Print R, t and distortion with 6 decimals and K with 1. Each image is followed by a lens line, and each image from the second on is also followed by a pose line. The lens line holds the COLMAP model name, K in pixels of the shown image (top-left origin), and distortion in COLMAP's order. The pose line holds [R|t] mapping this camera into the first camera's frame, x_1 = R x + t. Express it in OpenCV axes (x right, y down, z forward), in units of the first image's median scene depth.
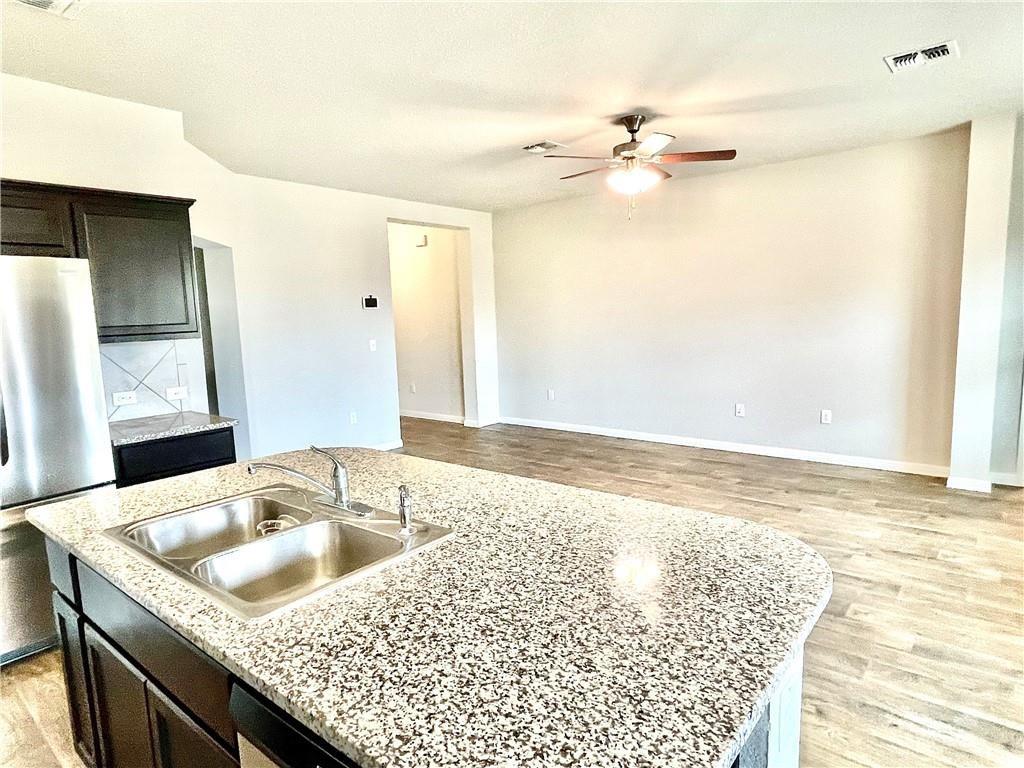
lens RADIAL K [[601.2, 0, 512.0], [0, 601.2, 384.0], [0, 0, 1]] dist [0.022065, 0.000110]
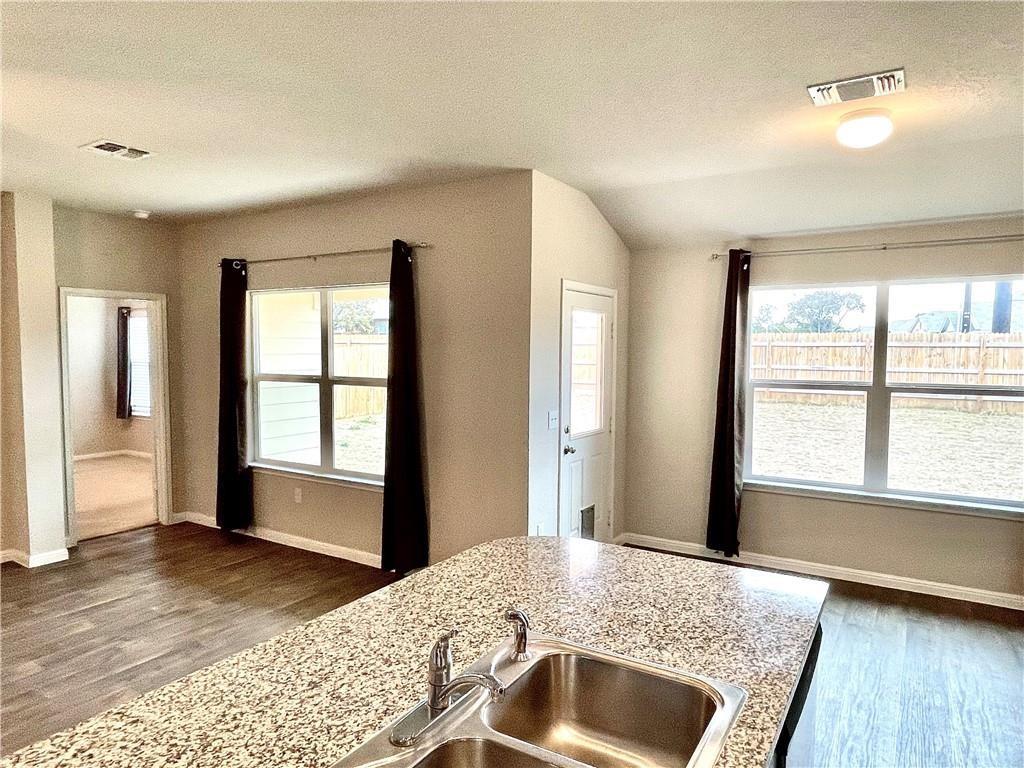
lens RADIAL K [[638.7, 0, 510.5], [0, 638.7, 398.2], [0, 0, 1]] dist [0.001510, -0.001166]
pose [[-0.122301, -0.041861, 0.991610, -1.419763], [0.117228, 0.991507, 0.056315, -0.246465], [-0.985546, 0.123132, -0.116355, 1.393174]]
